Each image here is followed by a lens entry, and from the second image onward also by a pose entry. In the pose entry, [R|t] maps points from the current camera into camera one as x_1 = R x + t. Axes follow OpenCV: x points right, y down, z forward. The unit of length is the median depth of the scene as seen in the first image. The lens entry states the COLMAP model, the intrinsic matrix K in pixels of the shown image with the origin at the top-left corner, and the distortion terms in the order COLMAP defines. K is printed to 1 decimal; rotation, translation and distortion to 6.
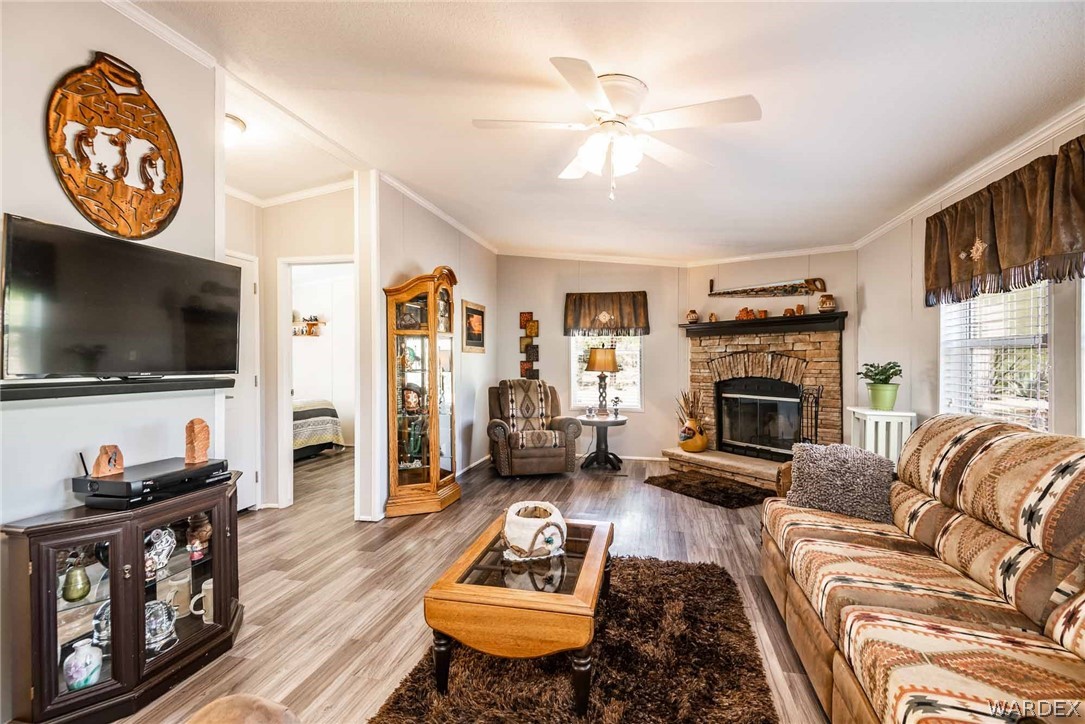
lens RADIAL K [[490.9, 0, 542.5], [0, 490.9, 362.0], [0, 0, 1]] dist [0.027024, -0.017007]
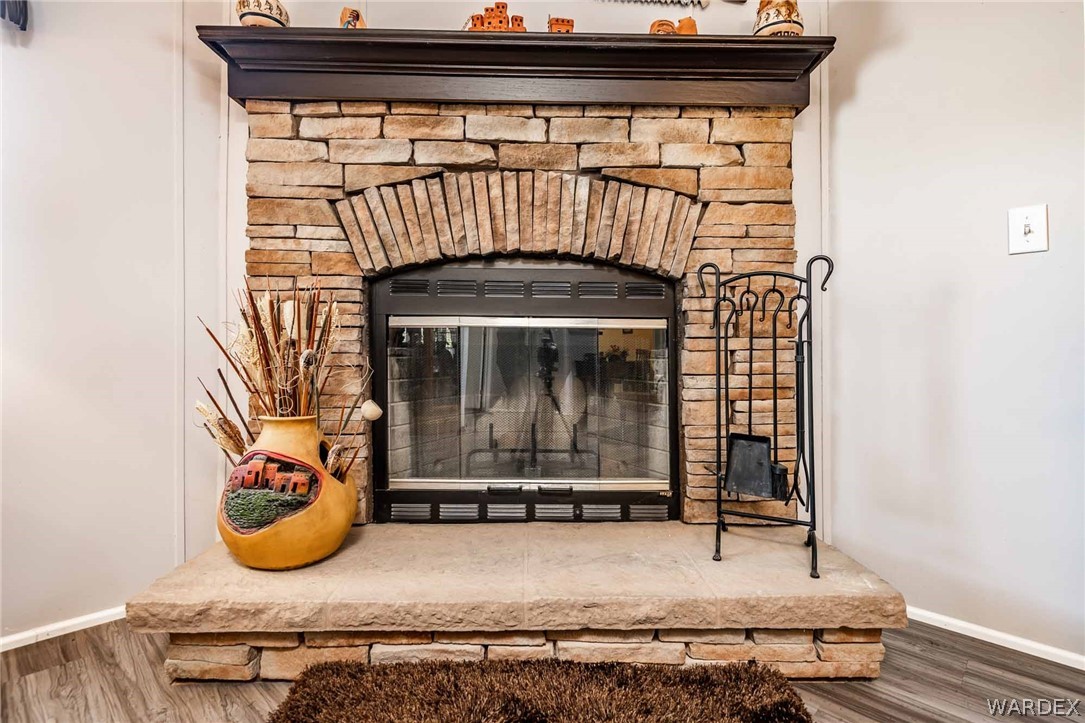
lens RADIAL K [[503.5, 0, 542.5], [0, 503.5, 361.5], [0, 0, 1]] dist [0.026383, 0.000030]
pose [[0.506408, 0.002442, 0.862291, 0.173621], [-0.001180, 0.999997, -0.002139, 0.096566], [-0.862293, 0.000066, 0.506409, 0.837115]]
